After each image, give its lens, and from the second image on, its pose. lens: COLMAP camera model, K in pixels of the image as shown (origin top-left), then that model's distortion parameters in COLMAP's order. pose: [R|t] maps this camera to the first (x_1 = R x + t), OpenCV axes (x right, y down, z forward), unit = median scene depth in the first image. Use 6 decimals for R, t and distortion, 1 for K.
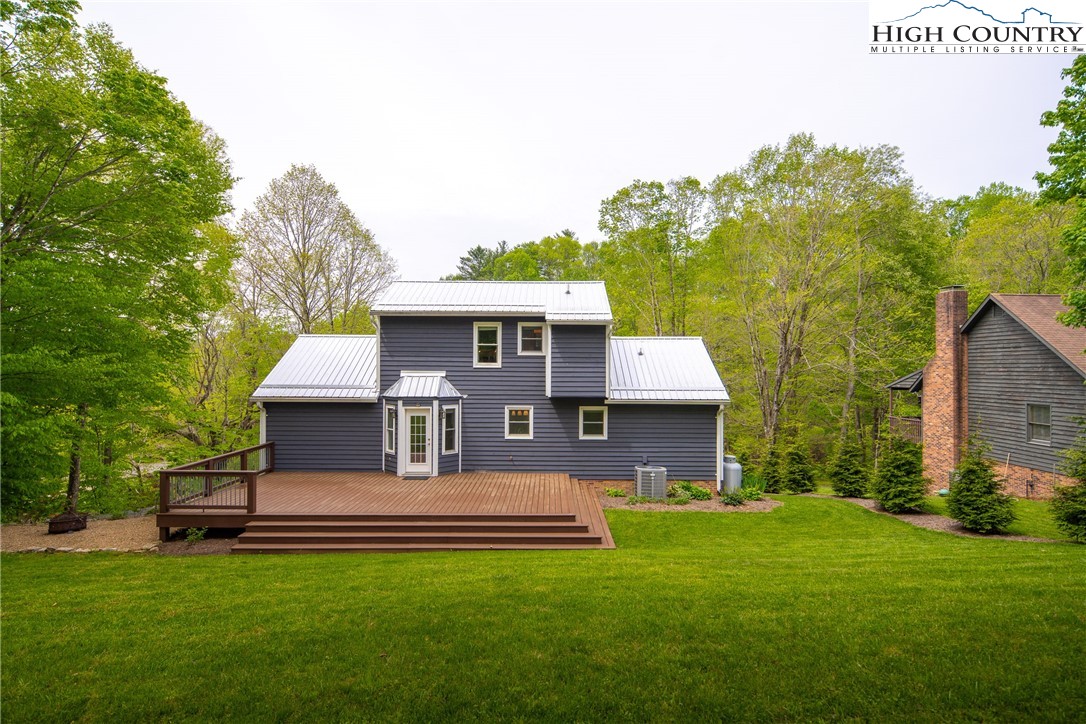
lens RADIAL K [[531.0, 0, 548.1], [0, 531.0, 361.3], [0, 0, 1]] dist [0.009323, -0.006745]
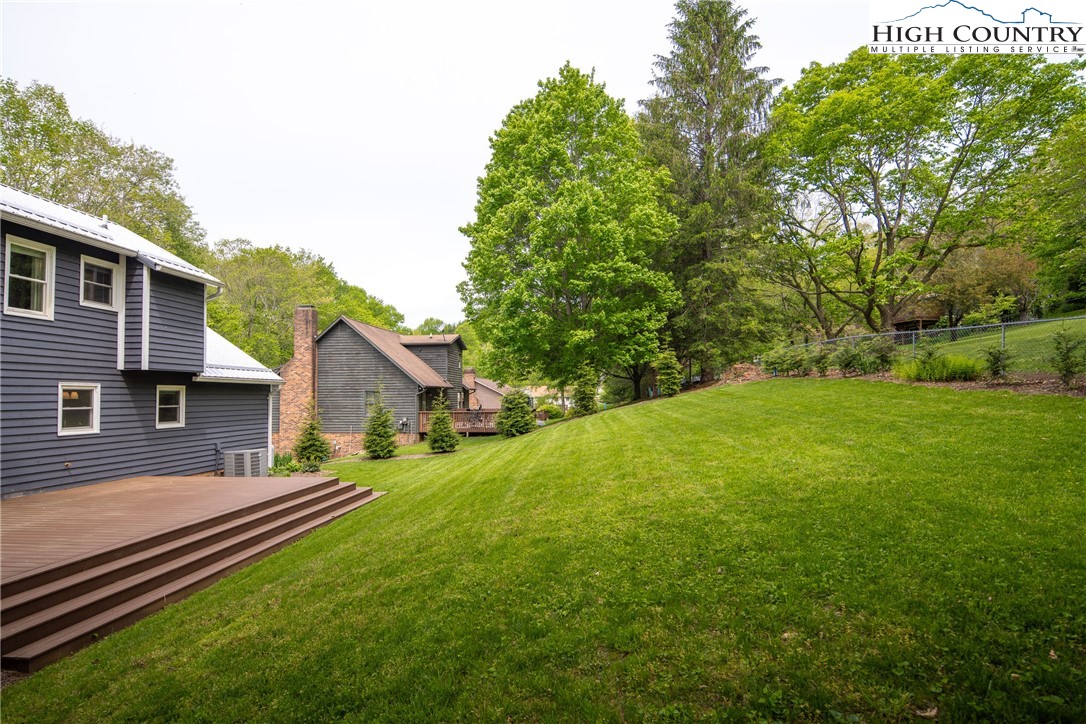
lens RADIAL K [[548.1, 0, 542.6], [0, 548.1, 398.9], [0, 0, 1]] dist [-0.000718, -0.000527]
pose [[0.092186, -0.006280, 0.995722, -0.817636], [-0.009230, 0.999932, 0.007161, 0.113880], [-0.995699, -0.009851, 0.092122, 0.458025]]
